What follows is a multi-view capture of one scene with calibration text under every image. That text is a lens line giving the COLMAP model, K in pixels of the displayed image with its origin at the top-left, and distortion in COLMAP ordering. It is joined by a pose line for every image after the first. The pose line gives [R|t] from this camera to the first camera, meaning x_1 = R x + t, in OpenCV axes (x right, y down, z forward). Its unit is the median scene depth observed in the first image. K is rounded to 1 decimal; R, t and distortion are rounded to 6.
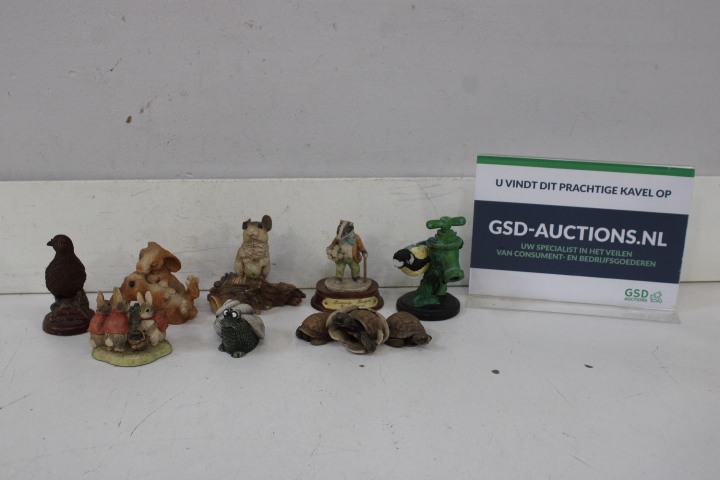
lens RADIAL K [[896.0, 0, 360.5], [0, 896.0, 238.3], [0, 0, 1]] dist [-0.083678, 0.116727]
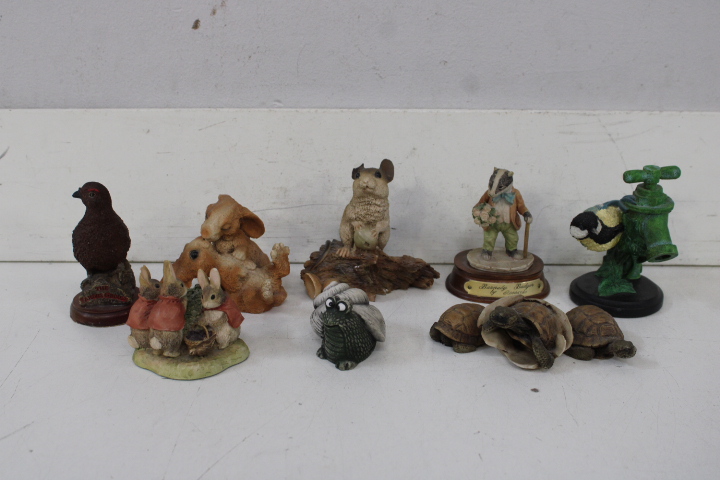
lens RADIAL K [[896.0, 0, 360.5], [0, 896.0, 238.3], [0, 0, 1]] dist [-0.083678, 0.116727]
pose [[0.994985, 0.022474, -0.097470, -0.057416], [-0.017868, 0.998693, 0.047877, 0.002726], [0.098418, -0.045896, 0.994086, 0.309016]]
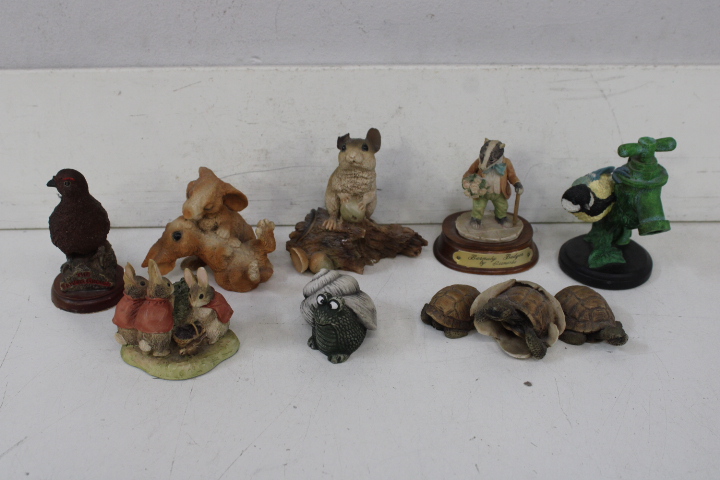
lens RADIAL K [[896.0, 0, 360.5], [0, 896.0, 238.3], [0, 0, 1]] dist [-0.083678, 0.116727]
pose [[0.998220, 0.019355, -0.056414, -0.077128], [-0.007336, 0.978540, 0.205929, -0.085318], [0.059189, -0.205148, 0.976940, 0.336315]]
